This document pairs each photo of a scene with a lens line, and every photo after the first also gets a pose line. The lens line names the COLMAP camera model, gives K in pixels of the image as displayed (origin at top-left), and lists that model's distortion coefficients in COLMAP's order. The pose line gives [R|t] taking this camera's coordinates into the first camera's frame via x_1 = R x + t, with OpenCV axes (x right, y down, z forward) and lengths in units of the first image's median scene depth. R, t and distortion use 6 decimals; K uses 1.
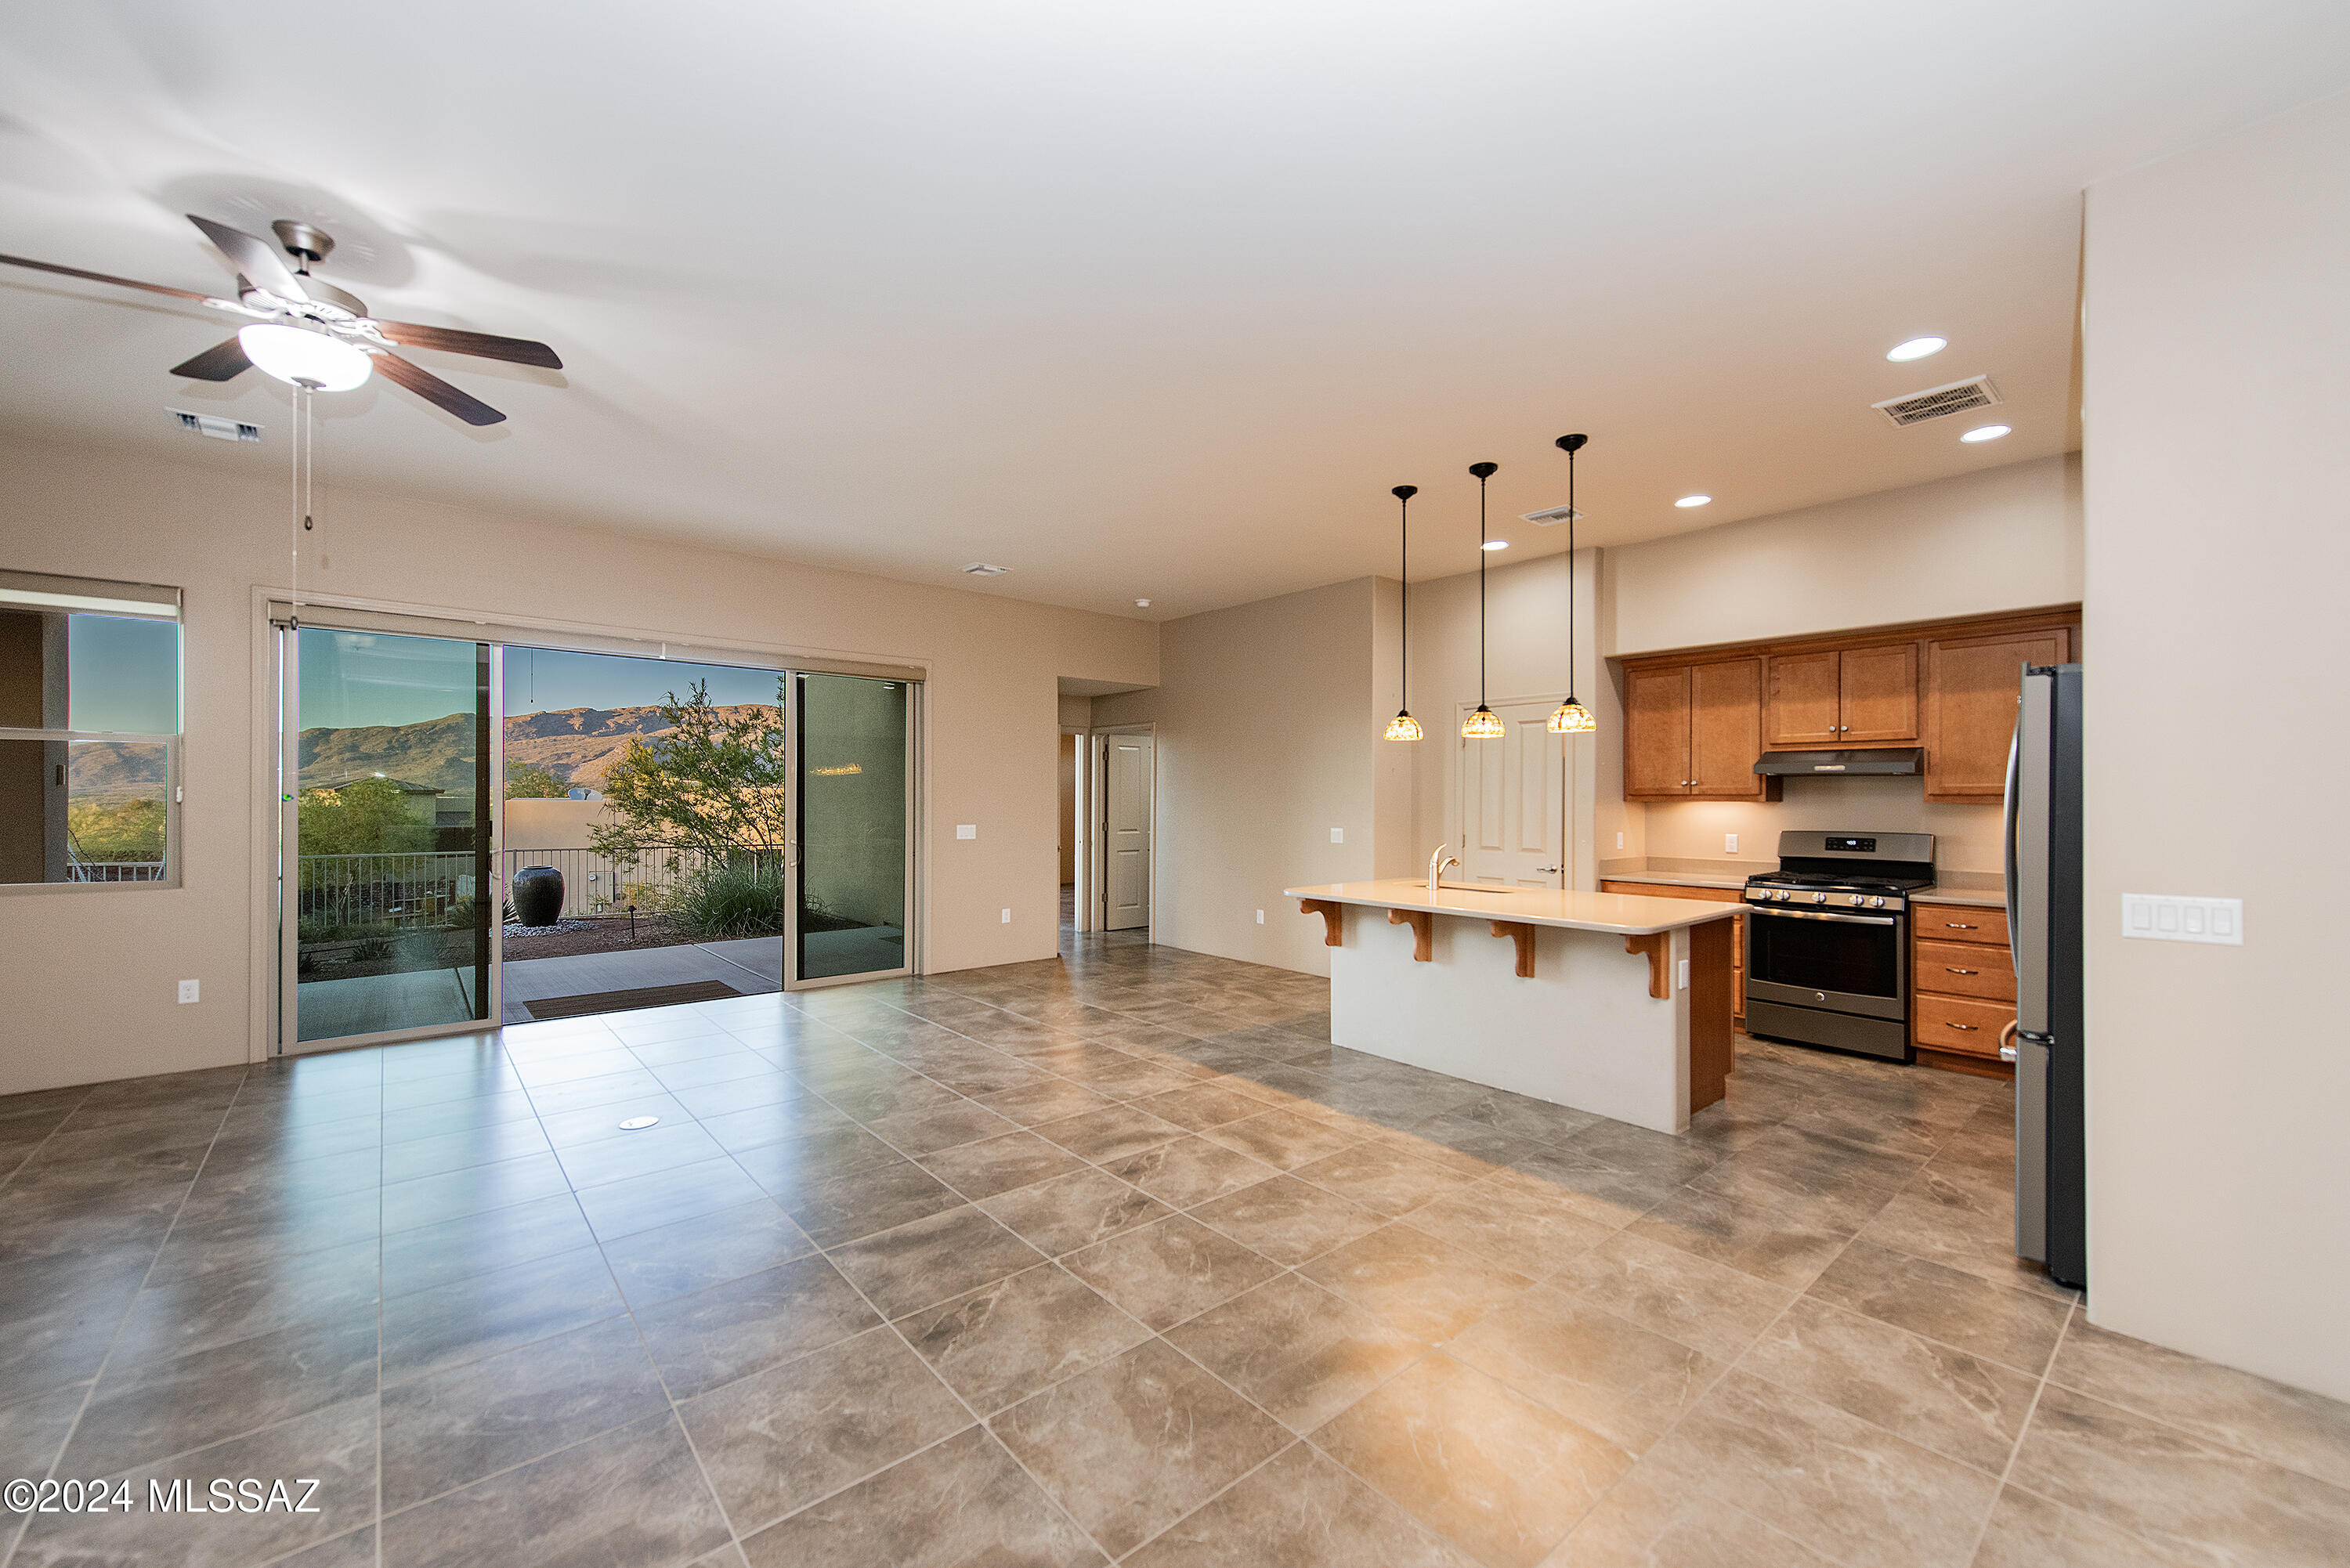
lens RADIAL K [[938.0, 0, 1184.7], [0, 938.0, 793.5], [0, 0, 1]] dist [0.000125, -0.000310]
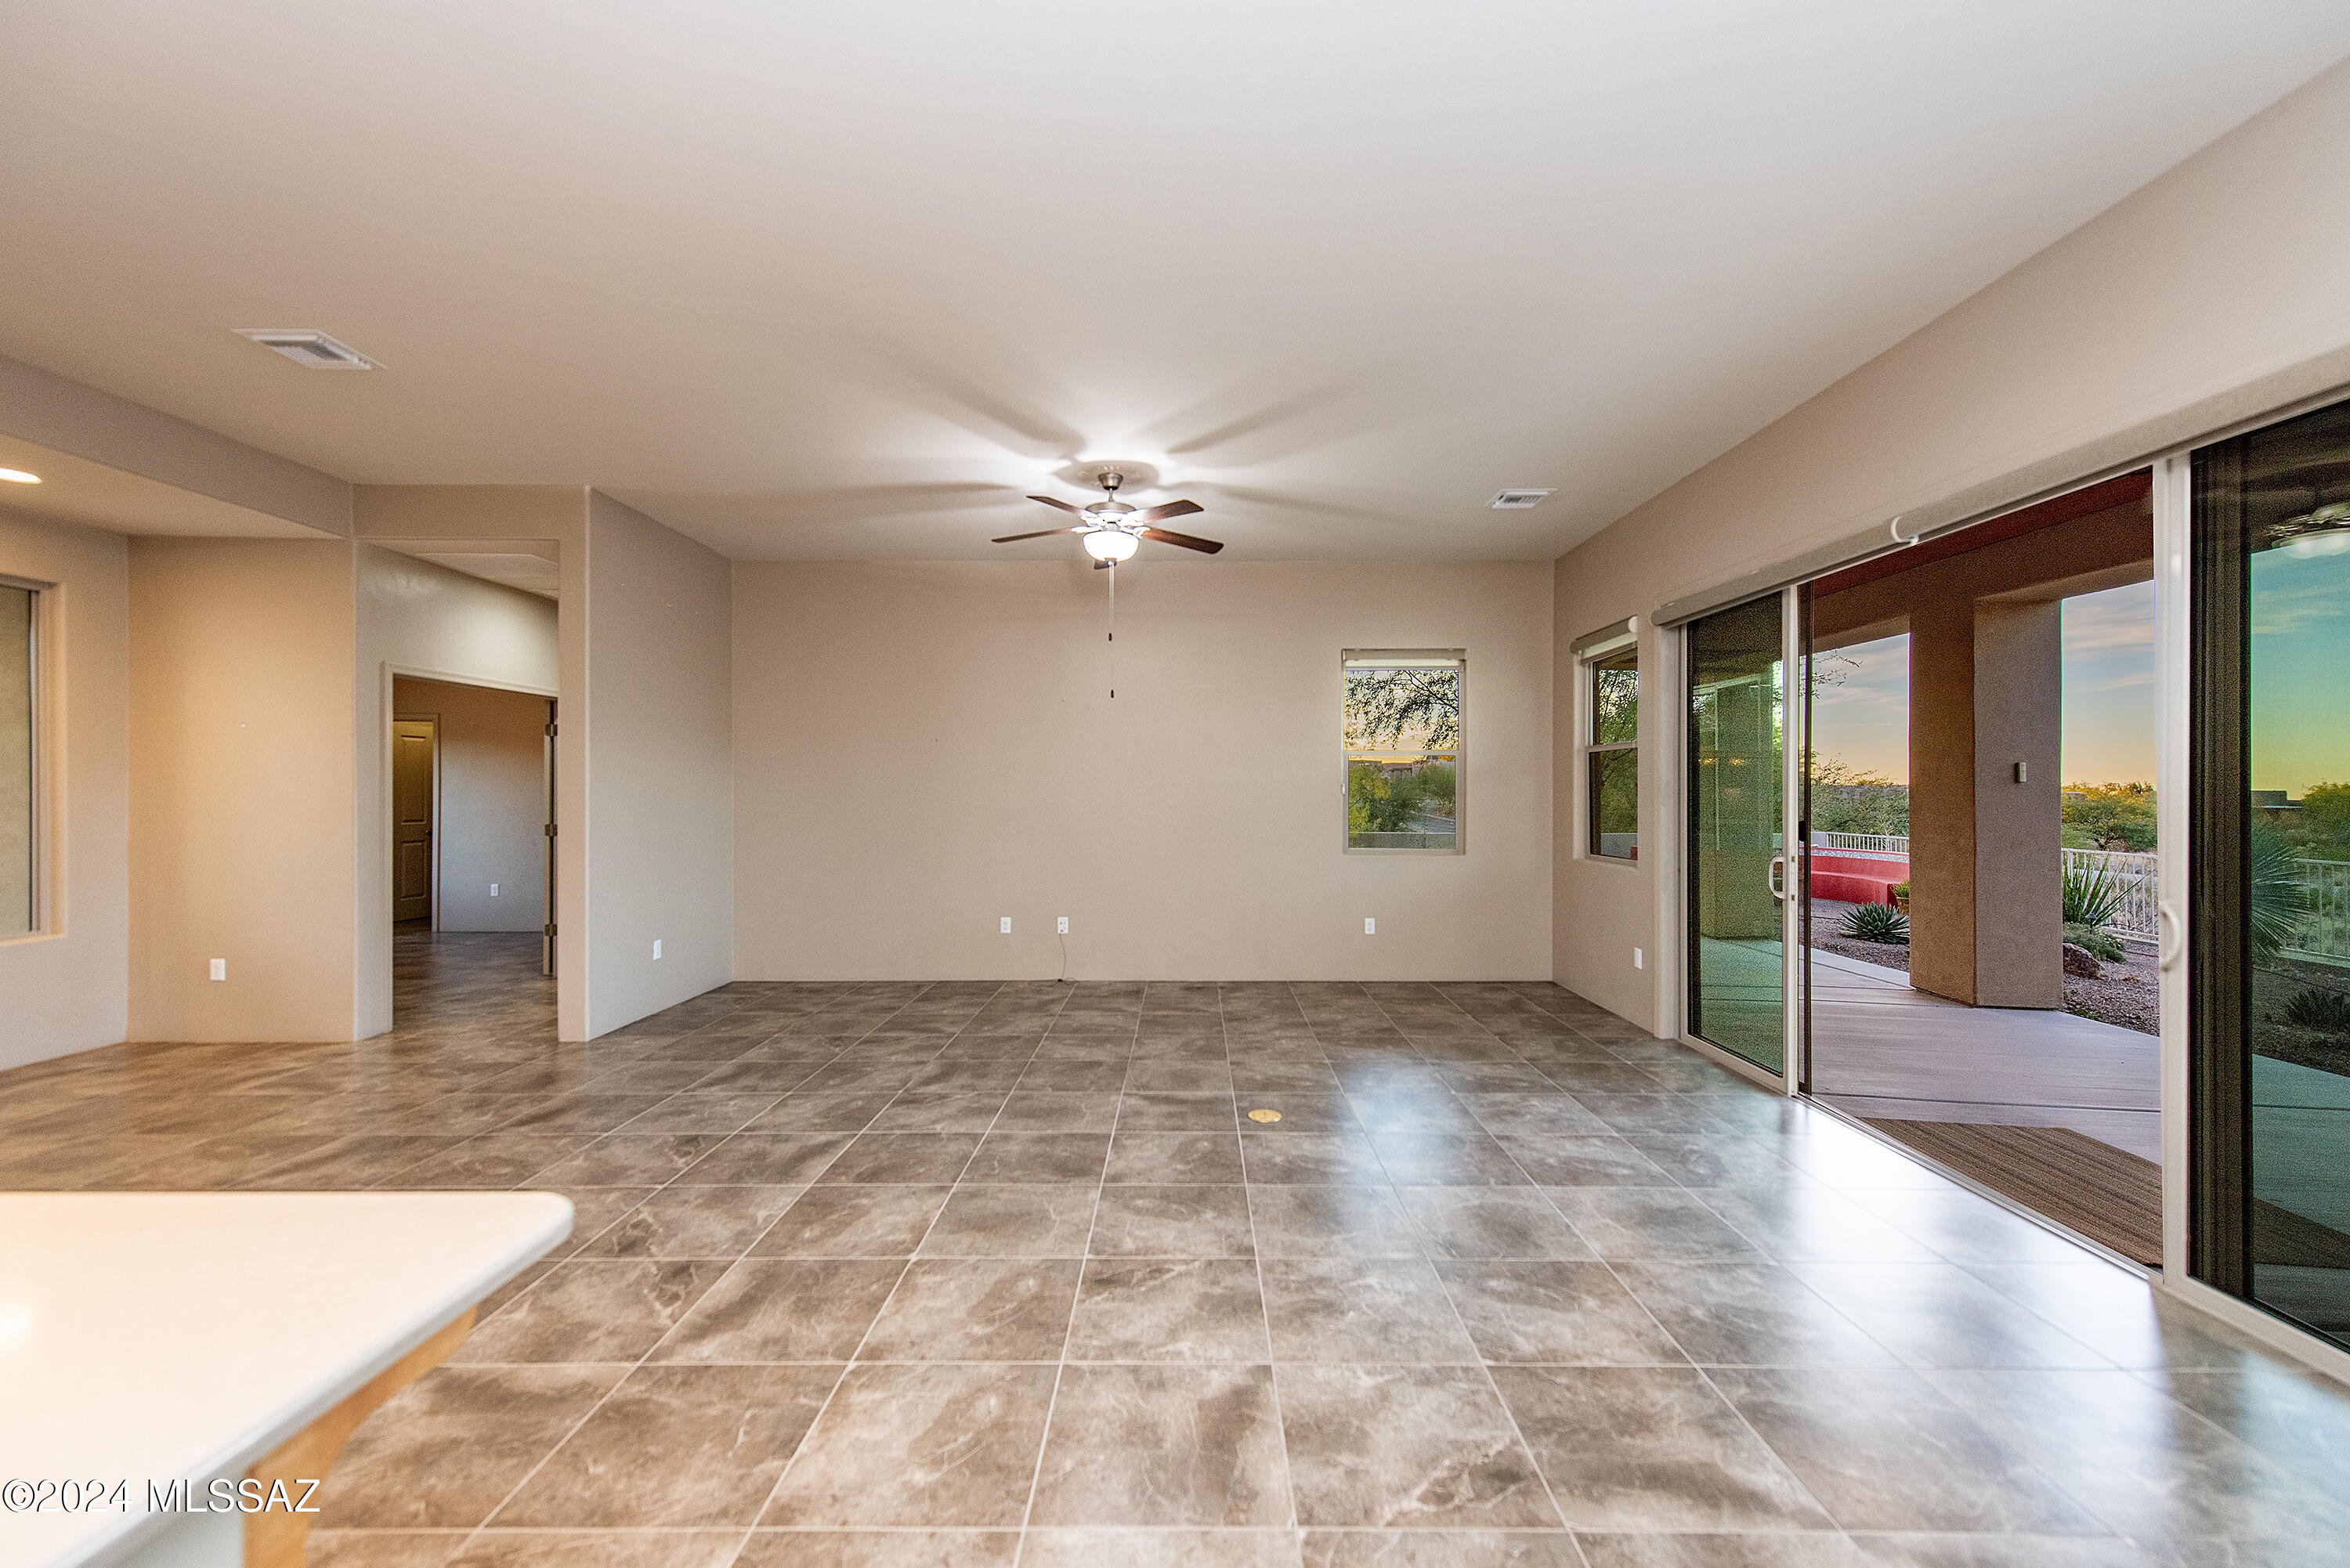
lens RADIAL K [[938.0, 0, 1200.1], [0, 938.0, 787.1], [0, 0, 1]] dist [0.000125, -0.000310]
pose [[-0.642325, -0.009256, -0.766377, 0.242300], [-0.004339, 0.999955, -0.008440, 0.011630], [0.766420, -0.002097, -0.642336, 1.687819]]
